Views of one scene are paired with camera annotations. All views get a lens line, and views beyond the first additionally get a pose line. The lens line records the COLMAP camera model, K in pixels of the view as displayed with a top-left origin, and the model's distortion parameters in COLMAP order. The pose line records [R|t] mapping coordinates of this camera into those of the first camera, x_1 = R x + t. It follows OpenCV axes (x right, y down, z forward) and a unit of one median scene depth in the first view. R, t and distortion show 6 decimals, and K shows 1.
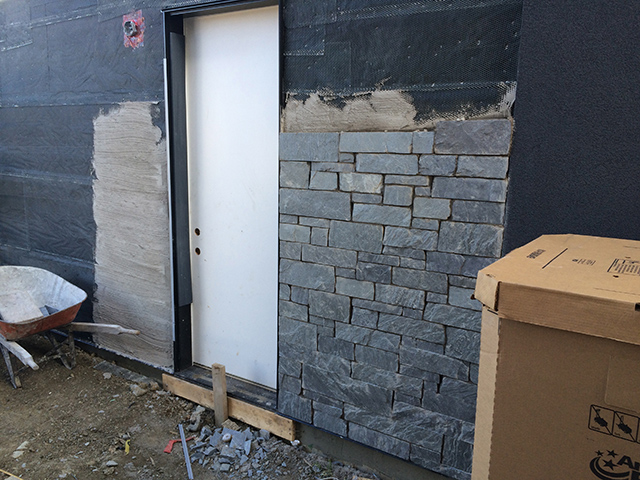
lens RADIAL K [[550.5, 0, 318.9], [0, 550.5, 239.6], [0, 0, 1]] dist [0.081410, -0.107947]
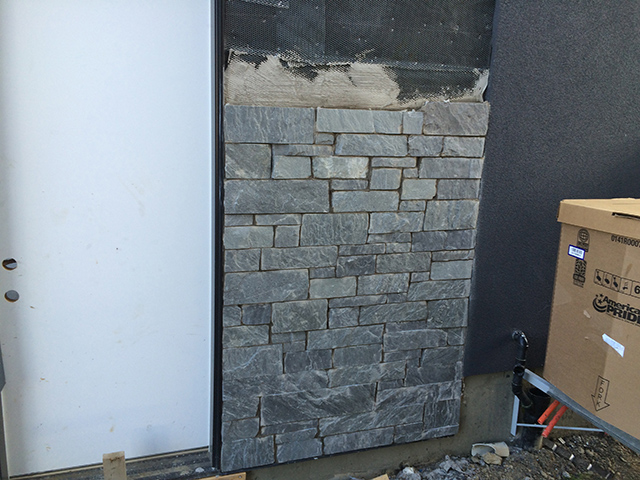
lens RADIAL K [[550.5, 0, 319.3], [0, 550.5, 241.1], [0, 0, 1]] dist [0.081410, -0.107947]
pose [[0.598107, -0.158283, 0.785630, -0.650955], [0.114466, 0.987124, 0.111734, -0.089296], [-0.793200, 0.023099, 0.608524, 0.495659]]
